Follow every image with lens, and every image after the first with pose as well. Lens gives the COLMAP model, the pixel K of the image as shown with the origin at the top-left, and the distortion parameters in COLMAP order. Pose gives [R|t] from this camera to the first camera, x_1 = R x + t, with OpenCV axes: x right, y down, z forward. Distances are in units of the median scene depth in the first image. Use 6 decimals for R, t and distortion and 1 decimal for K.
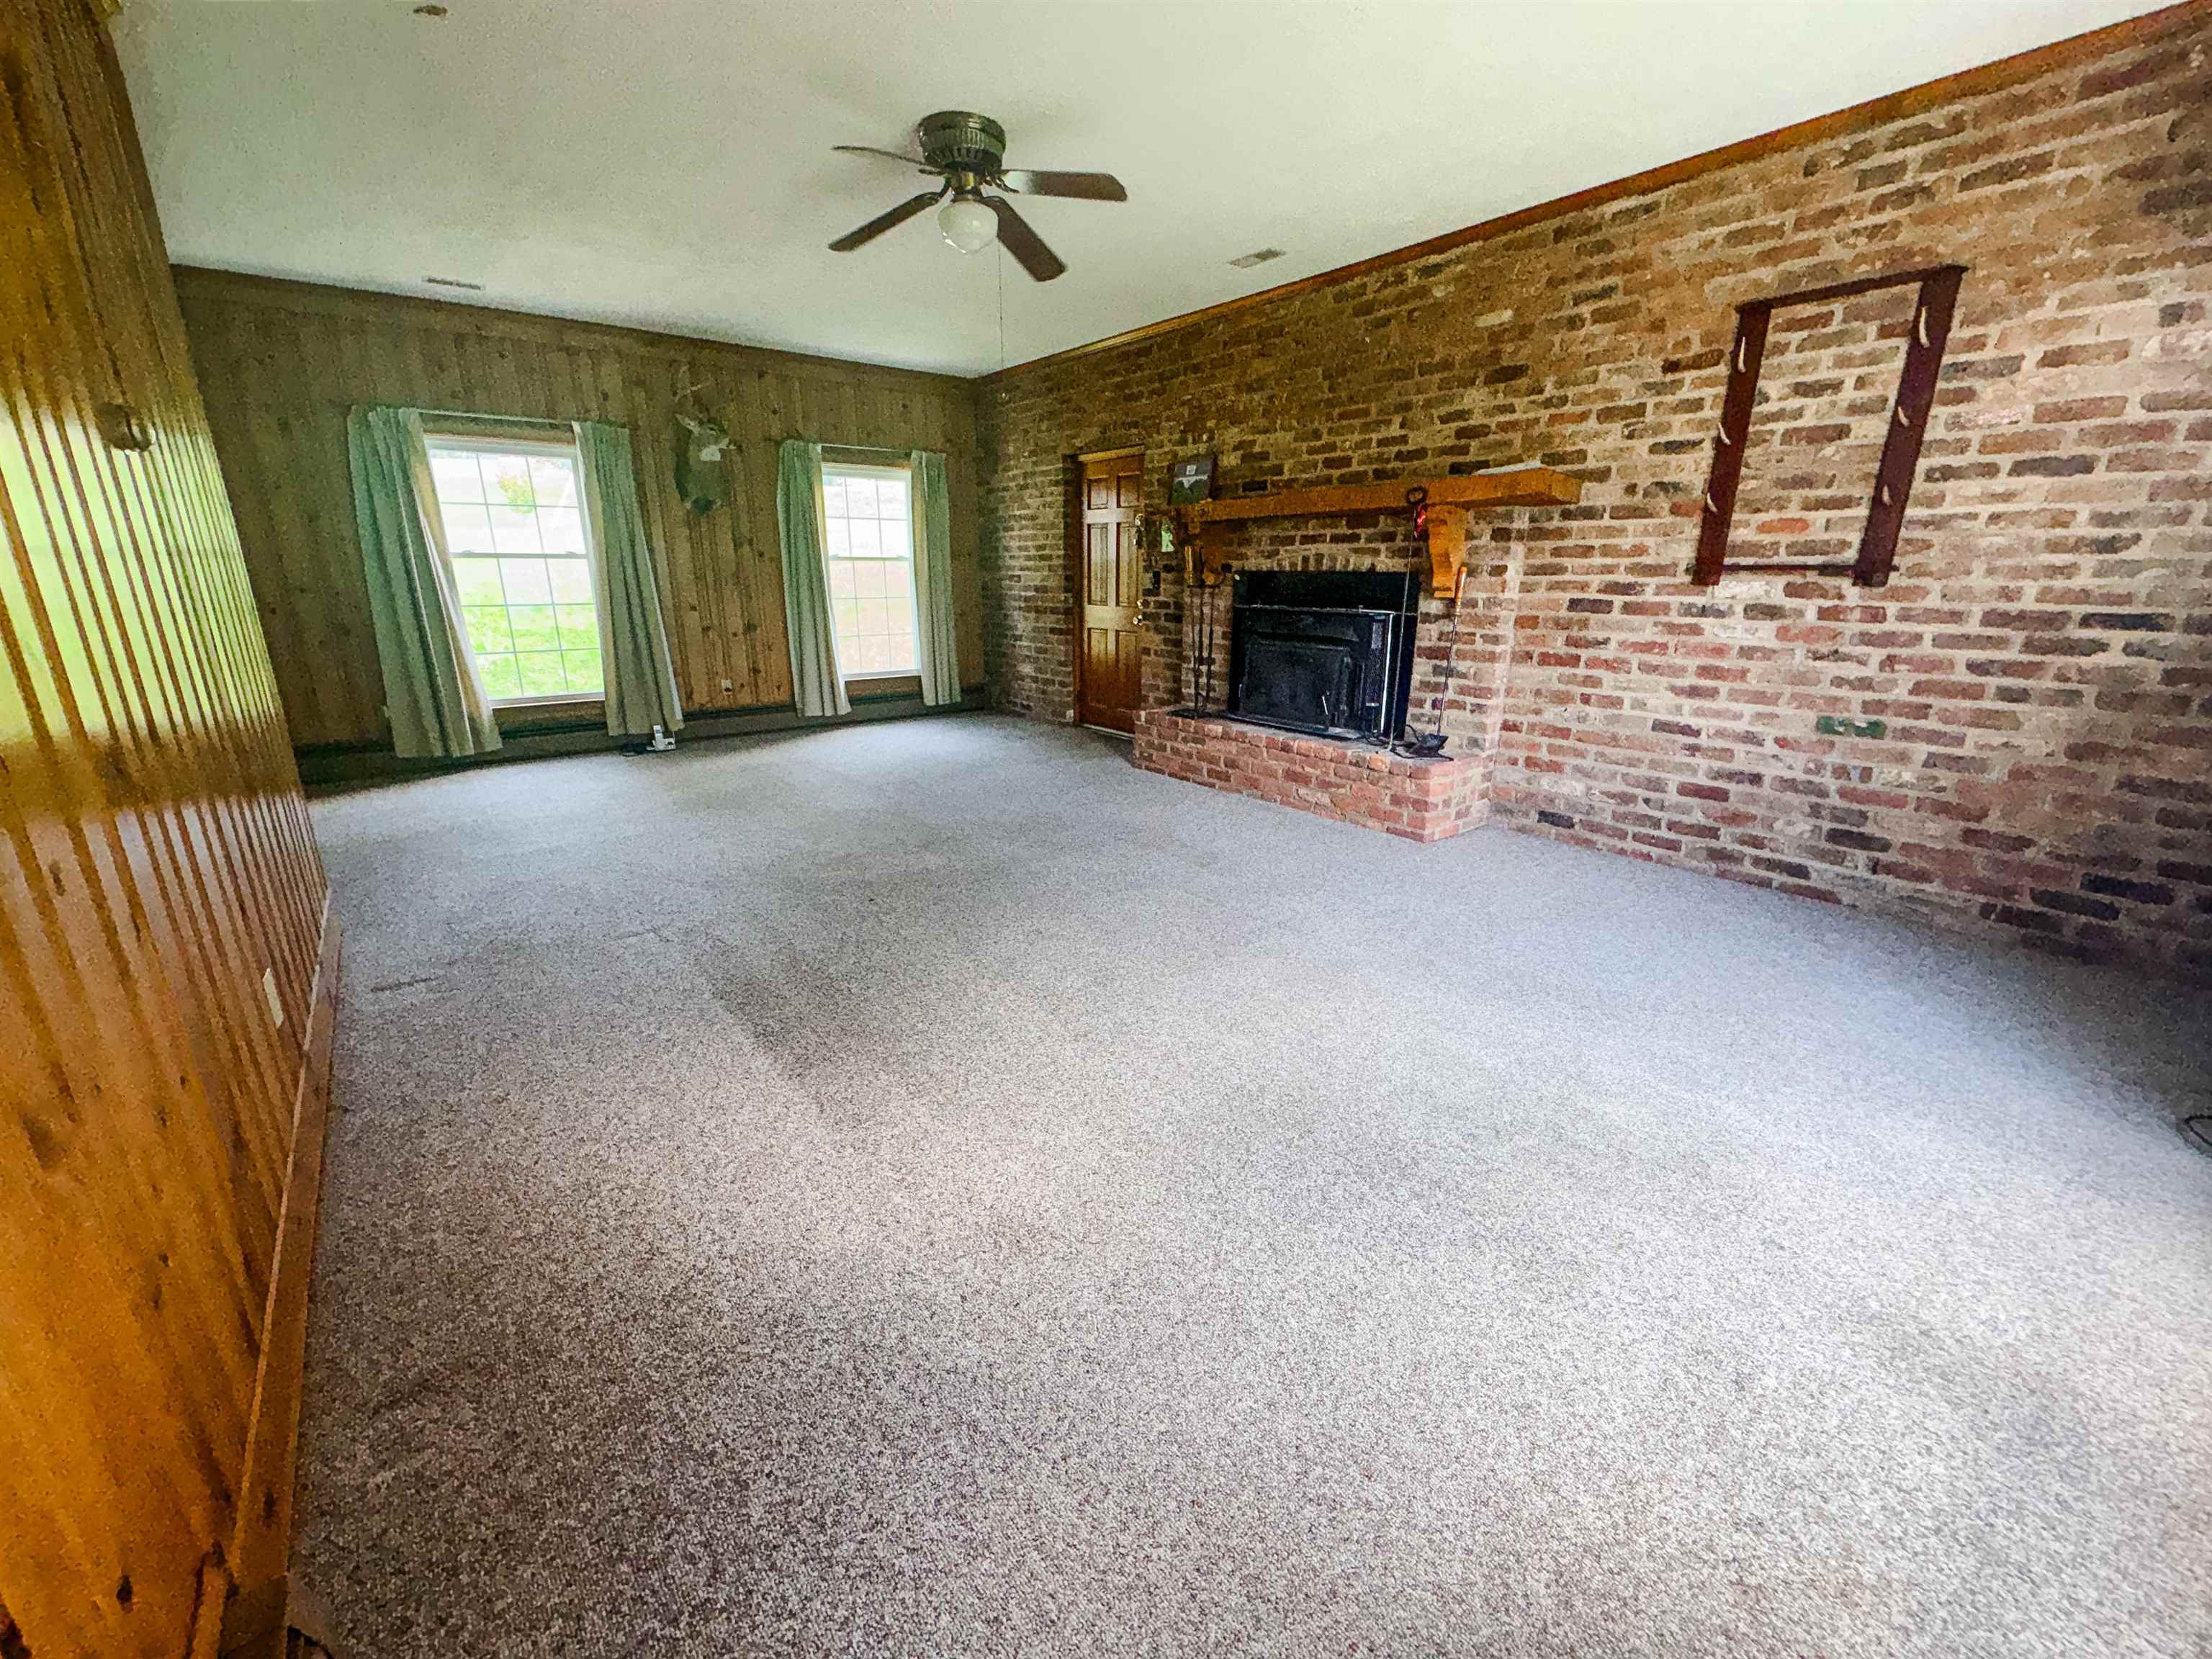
lens RADIAL K [[879.4, 0, 1106.4], [0, 879.4, 828.5], [0, 0, 1]] dist [-0.005870, 0.000131]
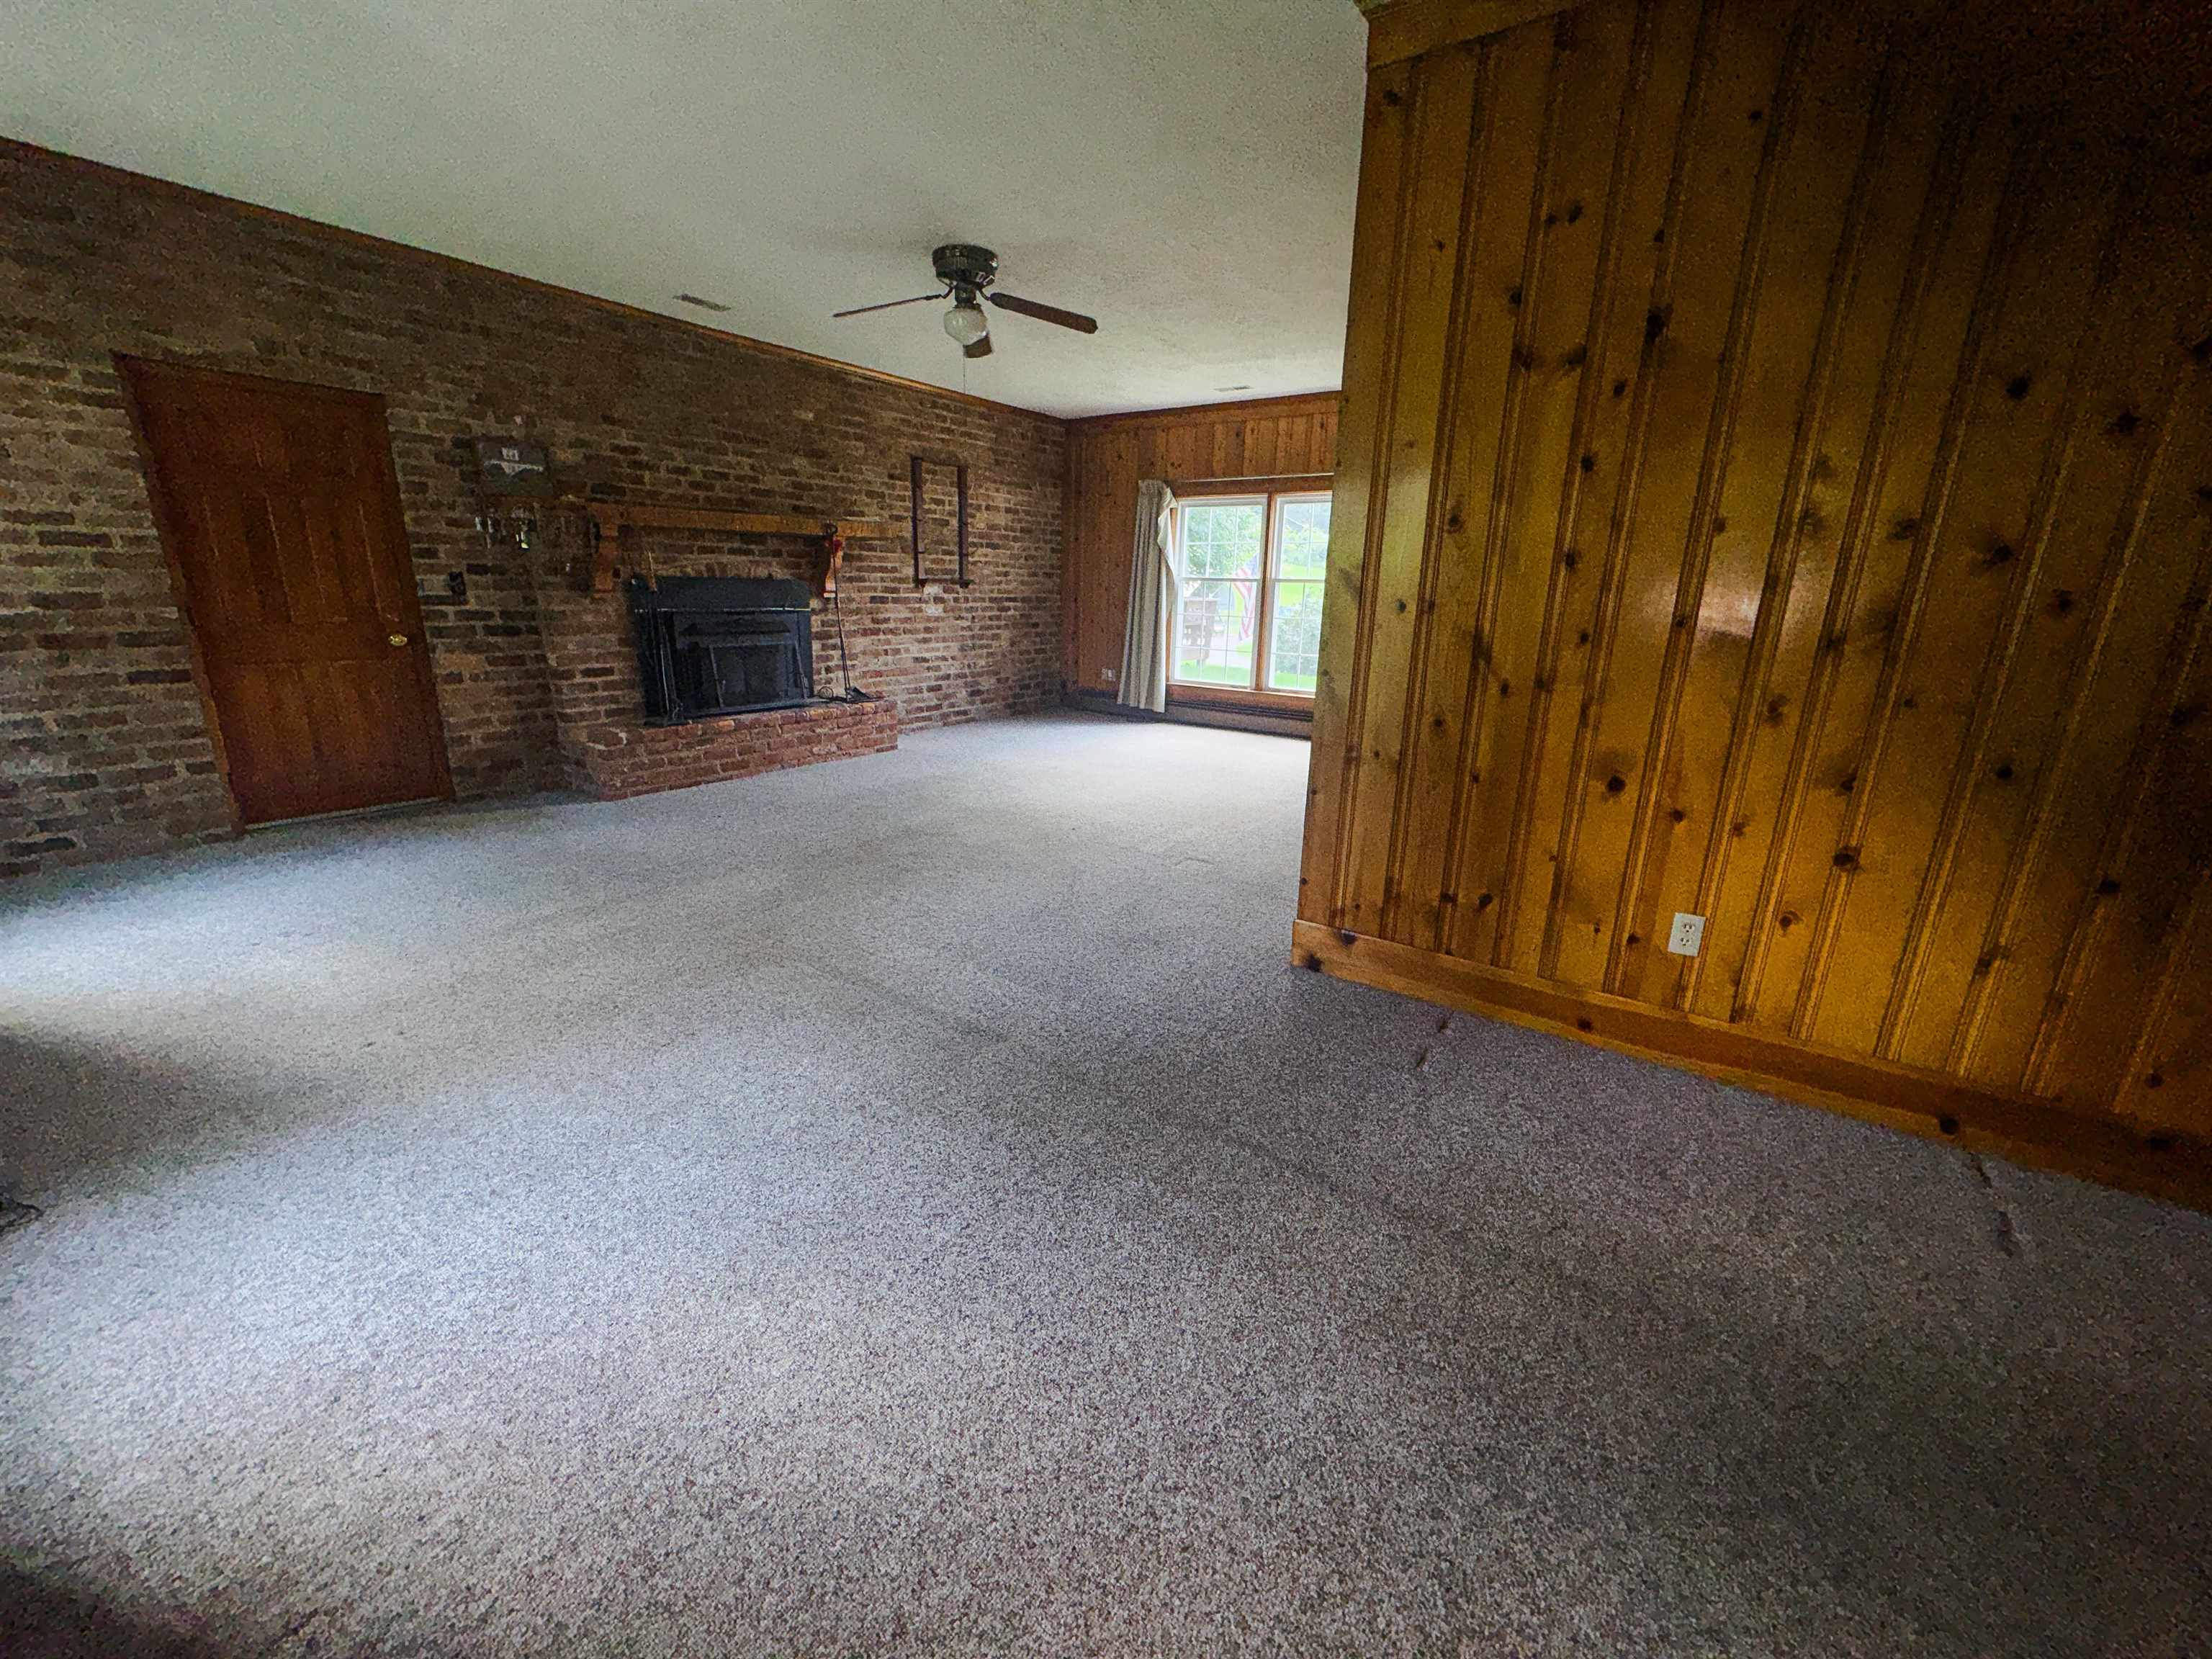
lens RADIAL K [[879.4, 0, 1104.0], [0, 879.4, 825.3], [0, 0, 1]] dist [-0.005870, 0.000131]
pose [[-0.281341, -0.261018, 0.923427, -1.395619], [0.246588, 0.910317, 0.332440, -0.330471], [-0.927384, 0.321235, -0.191745, 1.108196]]
